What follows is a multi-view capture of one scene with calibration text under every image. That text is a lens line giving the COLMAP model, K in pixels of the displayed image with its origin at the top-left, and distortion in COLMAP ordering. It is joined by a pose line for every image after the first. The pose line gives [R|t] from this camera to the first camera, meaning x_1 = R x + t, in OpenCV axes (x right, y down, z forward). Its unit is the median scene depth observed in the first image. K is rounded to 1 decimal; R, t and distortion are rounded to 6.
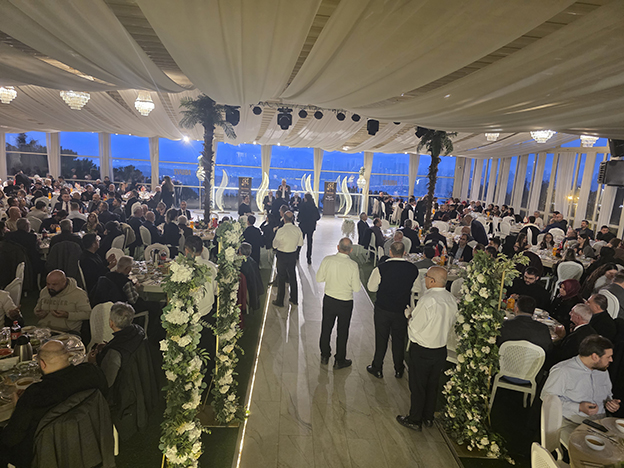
lens RADIAL K [[417.6, 0, 312.0], [0, 417.6, 234.0], [0, 0, 1]] dist [0.113335, -0.087968]
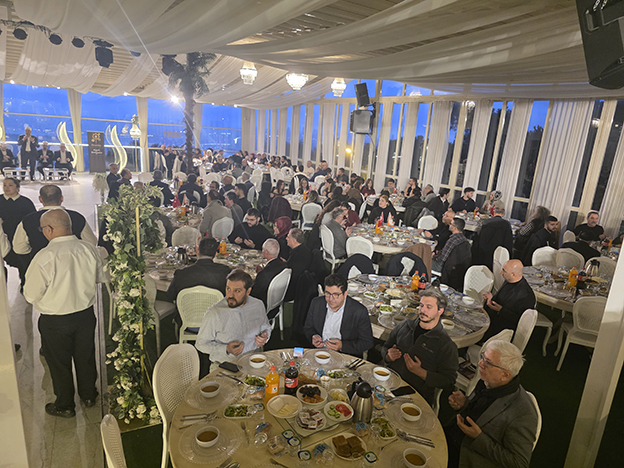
lens RADIAL K [[417.6, 0, 312.0], [0, 417.6, 234.0], [0, 0, 1]] dist [0.113335, -0.087968]
pose [[0.918261, -0.094301, 0.384583, 0.110391], [0.058727, 0.992921, 0.103246, 0.018517], [-0.391596, -0.072222, 0.917298, 0.030469]]
